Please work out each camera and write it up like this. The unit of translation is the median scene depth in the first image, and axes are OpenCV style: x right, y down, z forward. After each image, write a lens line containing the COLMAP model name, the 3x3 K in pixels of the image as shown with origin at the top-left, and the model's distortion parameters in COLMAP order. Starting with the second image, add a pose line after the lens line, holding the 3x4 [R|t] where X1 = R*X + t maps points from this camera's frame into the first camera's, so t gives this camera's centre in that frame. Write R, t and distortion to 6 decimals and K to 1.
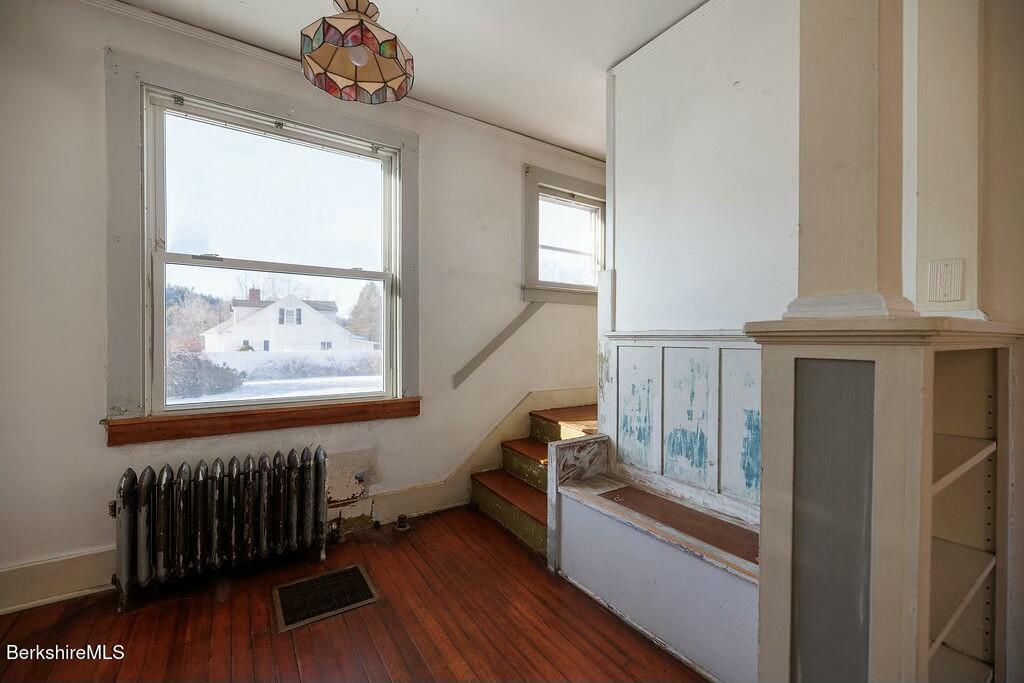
lens RADIAL K [[431.4, 0, 514.7], [0, 431.4, 343.1], [0, 0, 1]] dist [0.000222, 0.000275]
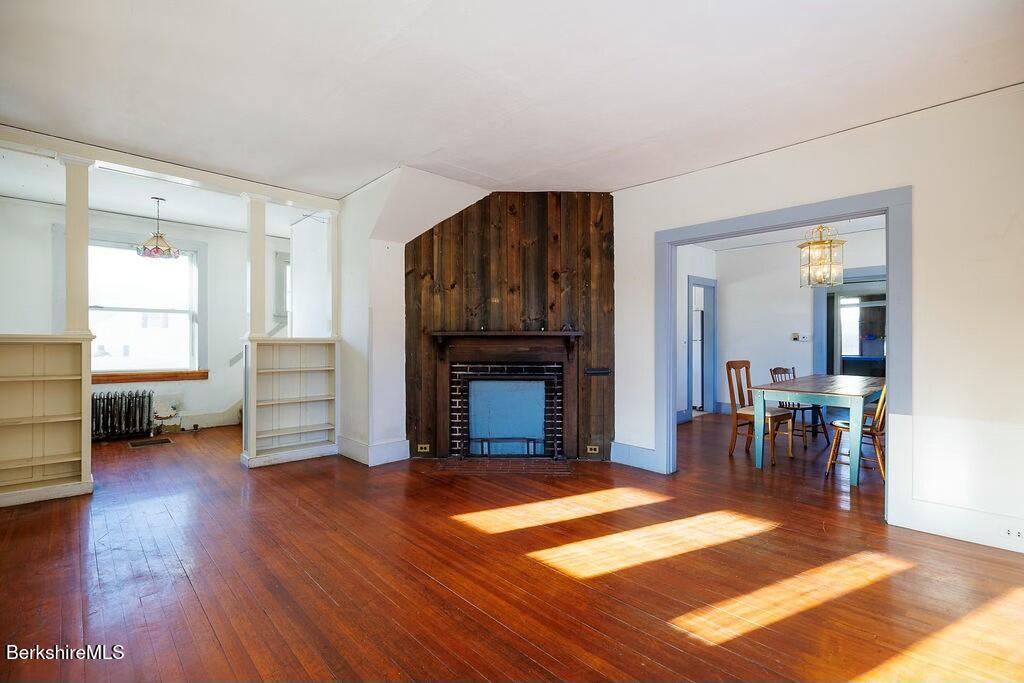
lens RADIAL K [[467.0, 0, 512.9], [0, 467.0, 341.3], [0, 0, 1]] dist [-0.000505, 0.001792]
pose [[0.985547, -0.003650, 0.169363, 1.115312], [0.005859, 0.999904, -0.012542, 0.030043], [-0.169301, 0.013353, 0.985474, -1.934129]]
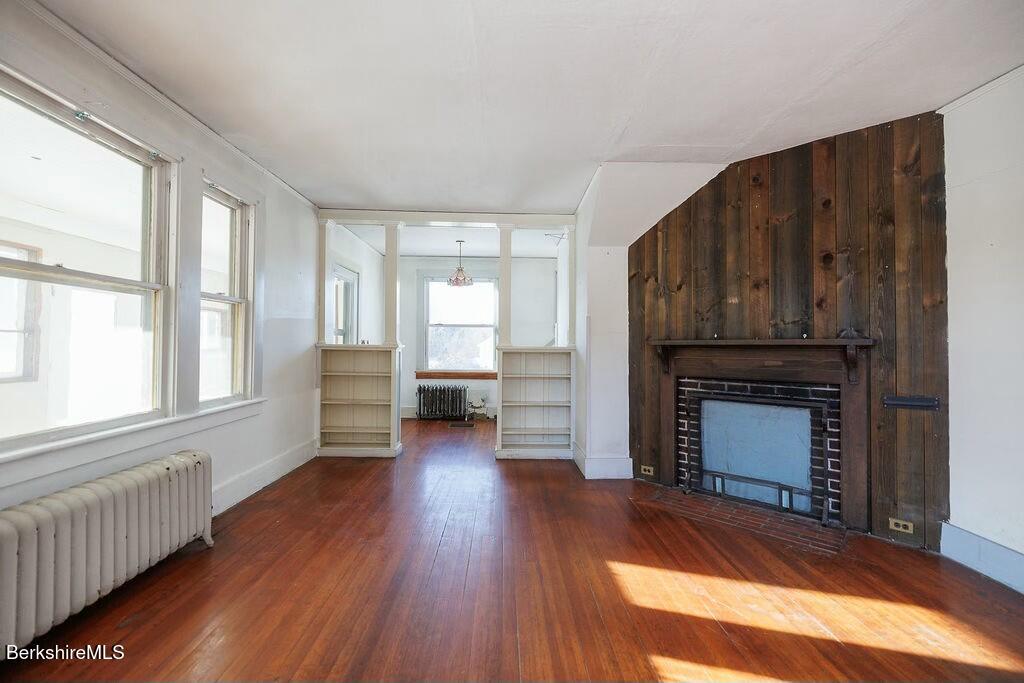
lens RADIAL K [[431.4, 0, 507.8], [0, 431.4, 341.9], [0, 0, 1]] dist [0.000222, 0.000275]
pose [[0.838877, -0.005982, -0.544288, 1.587739], [-0.009953, 0.999604, -0.026326, 0.013670], [0.544230, 0.027502, 0.838485, -1.539734]]
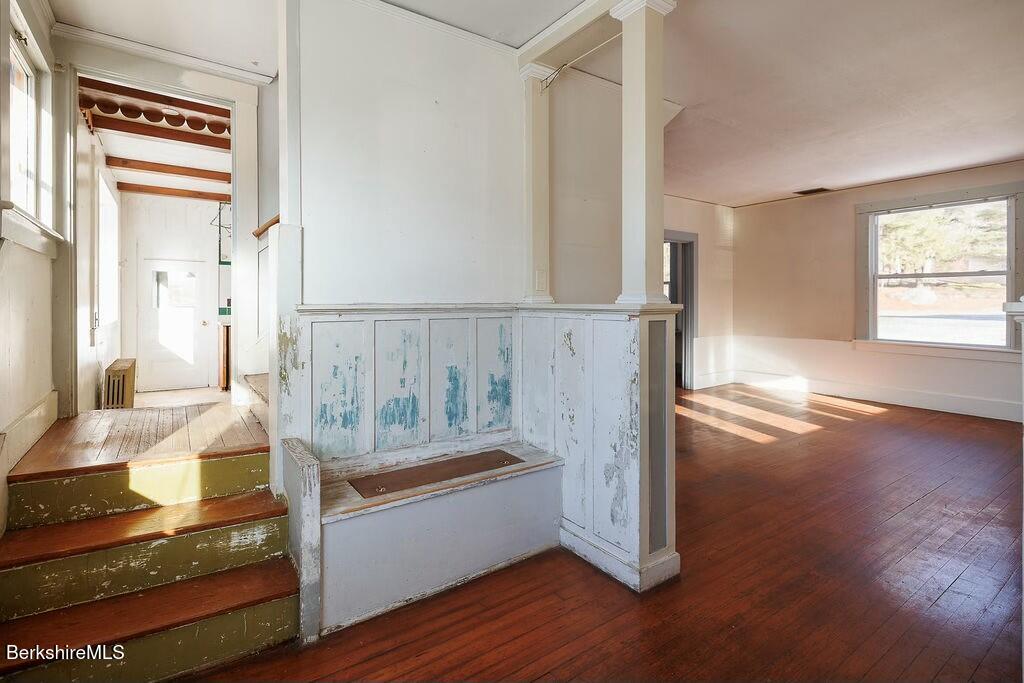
lens RADIAL K [[486.4, 0, 482.6], [0, 486.4, 302.8], [0, 0, 1]] dist [0.001977, 0.000186]
pose [[-0.000898, -0.008071, 0.999967, -0.748557], [0.012136, 0.999894, 0.008081, -0.036794], [-0.999926, 0.012143, -0.000800, 0.748512]]
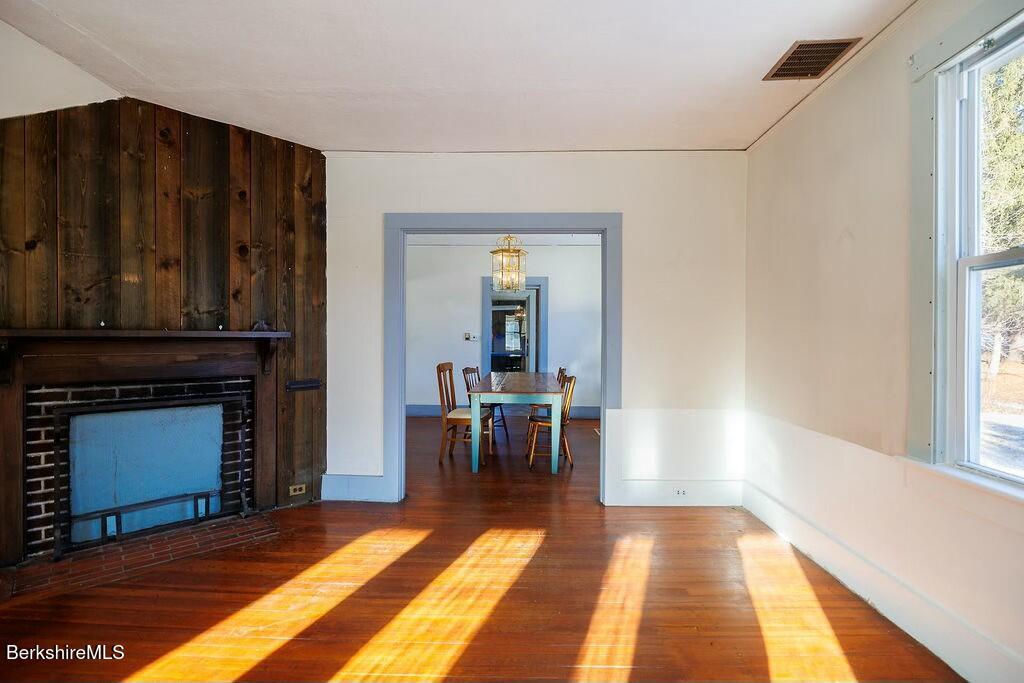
lens RADIAL K [[482.3, 0, 513.7], [0, 482.3, 338.9], [0, 0, 1]] dist [-0.005232, 0.001162]
pose [[0.583324, -0.004588, 0.812226, 0.925807], [0.009018, 0.999959, -0.000828, -0.008449], [-0.812189, 0.007808, 0.583342, -1.422405]]
